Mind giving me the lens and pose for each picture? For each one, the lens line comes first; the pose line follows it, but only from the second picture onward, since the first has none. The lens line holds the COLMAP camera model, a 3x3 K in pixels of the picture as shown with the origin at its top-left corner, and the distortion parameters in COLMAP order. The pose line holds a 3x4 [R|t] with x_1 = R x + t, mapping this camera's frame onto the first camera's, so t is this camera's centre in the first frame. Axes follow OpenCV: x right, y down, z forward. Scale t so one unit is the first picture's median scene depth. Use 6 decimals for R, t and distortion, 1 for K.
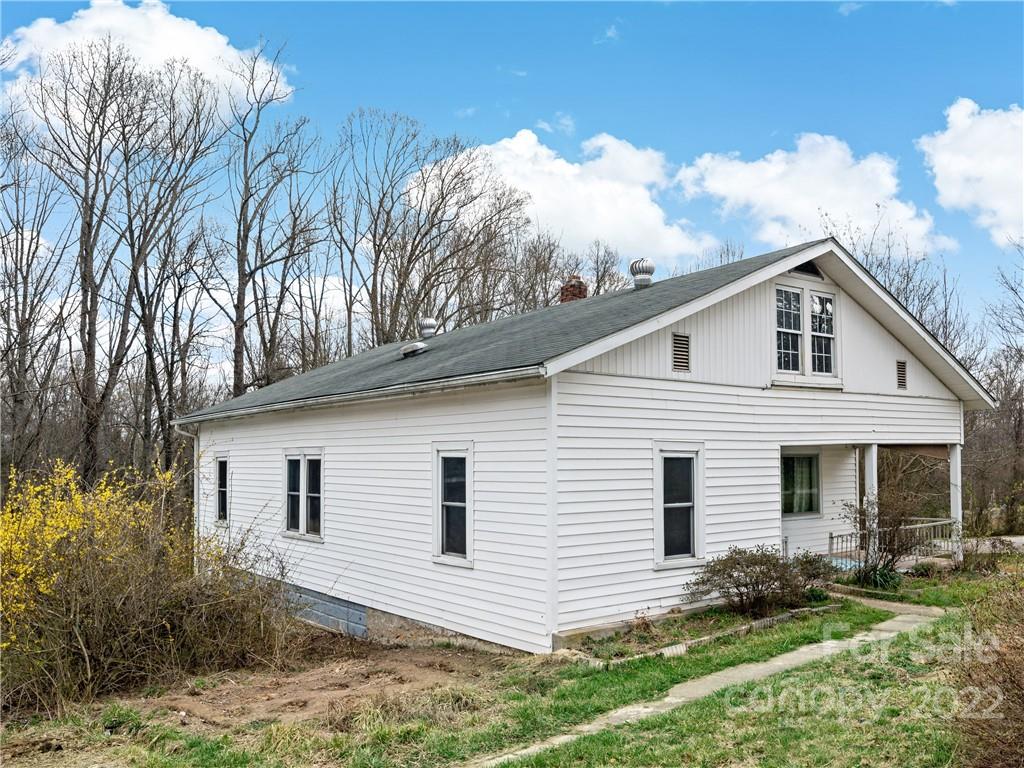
lens RADIAL K [[834.7, 0, 536.7], [0, 834.7, 448.0], [0, 0, 1]] dist [-0.006233, -0.001676]
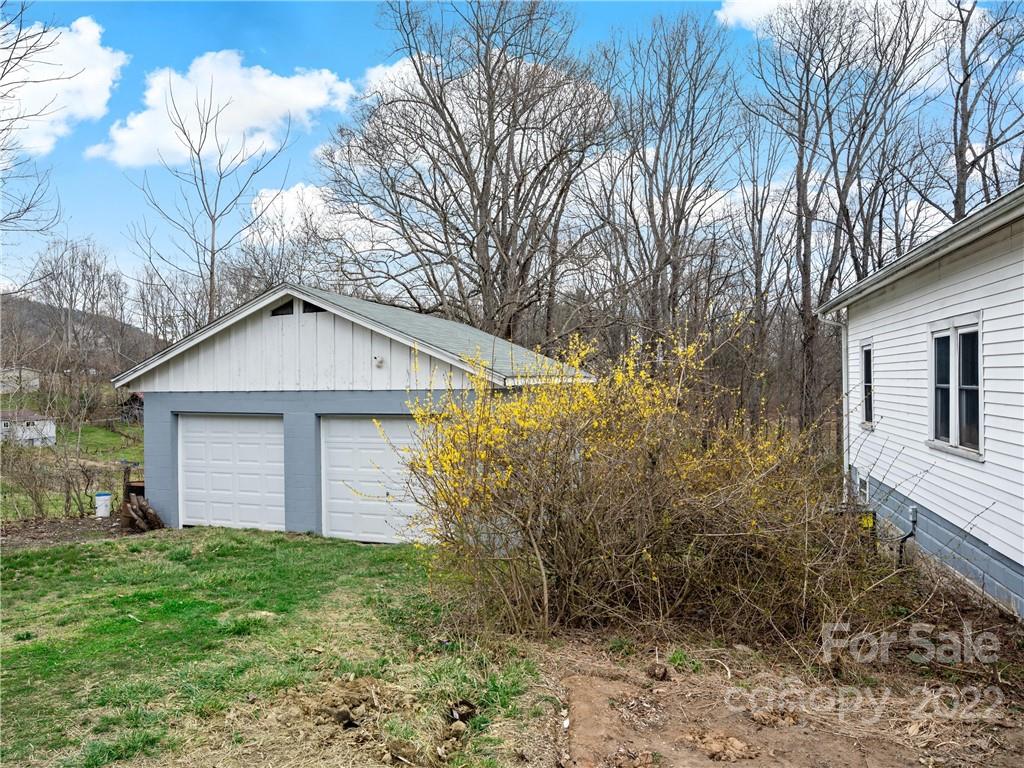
lens RADIAL K [[667.3, 0, 455.2], [0, 667.3, 379.1], [0, 0, 1]] dist [-0.001367, -0.002878]
pose [[0.519849, -0.001788, -0.854256, -0.039649], [0.020877, 0.999726, 0.010612, 0.045404], [0.854003, -0.023351, 0.519744, 0.486165]]
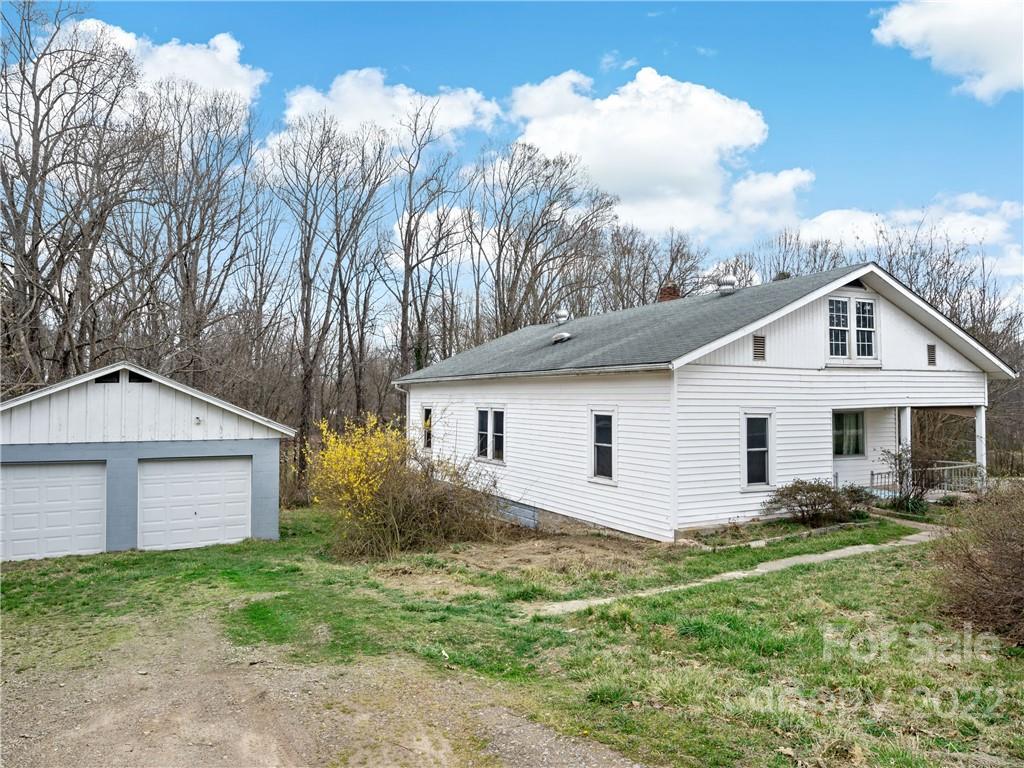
lens RADIAL K [[667.3, 0, 455.2], [0, 667.3, 379.1], [0, 0, 1]] dist [-0.001367, -0.002878]
pose [[0.973363, 0.003753, -0.229238, -0.078990], [-0.007110, 0.999879, -0.013820, -0.035481], [0.229158, 0.015082, 0.973272, -0.274868]]
